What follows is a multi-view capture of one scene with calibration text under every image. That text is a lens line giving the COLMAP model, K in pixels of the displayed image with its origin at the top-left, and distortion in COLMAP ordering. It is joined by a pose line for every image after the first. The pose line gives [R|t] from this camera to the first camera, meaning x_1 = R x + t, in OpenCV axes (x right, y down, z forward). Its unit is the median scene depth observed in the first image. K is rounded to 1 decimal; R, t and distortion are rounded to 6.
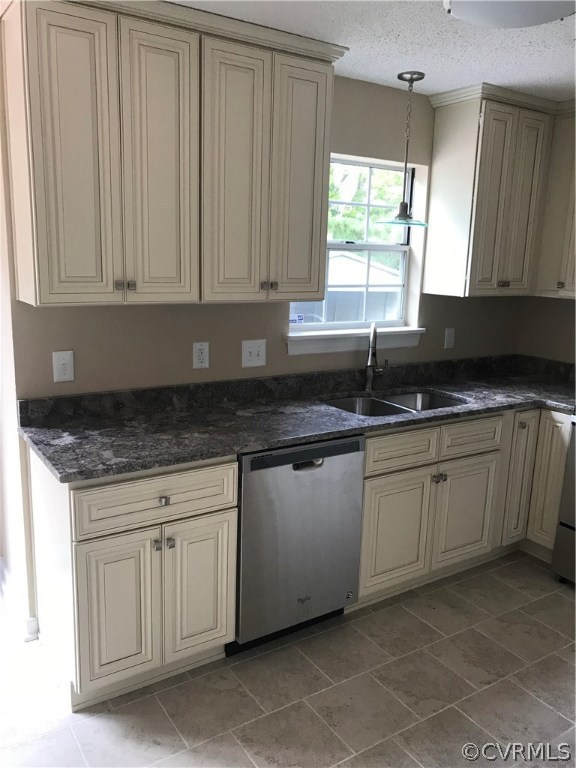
lens RADIAL K [[638.8, 0, 288.0], [0, 638.8, 384.0], [0, 0, 1]] dist [0.007028, 0.001835]
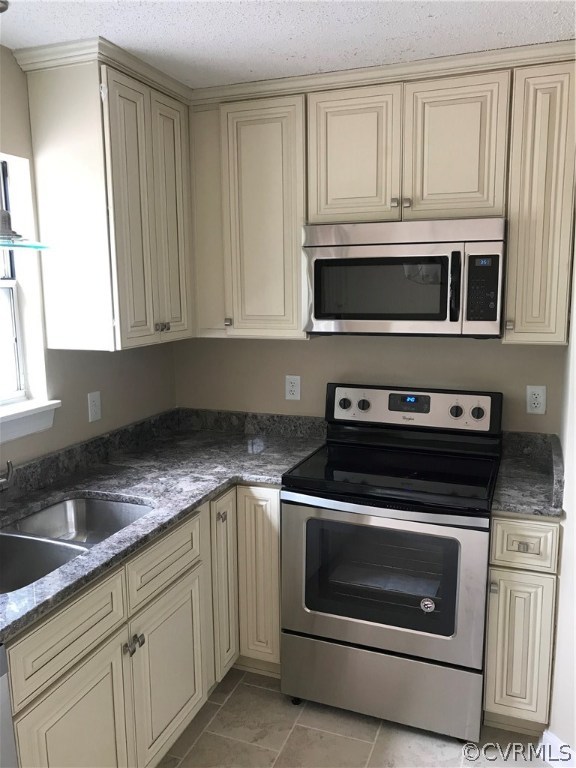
lens RADIAL K [[638.8, 0, 288.0], [0, 638.8, 384.0], [0, 0, 1]] dist [0.007028, 0.001835]
pose [[0.812858, -0.134291, 0.566770, 0.032449], [0.152954, 0.988123, 0.014761, -0.082667], [-0.562020, 0.074691, 0.823744, 0.331233]]
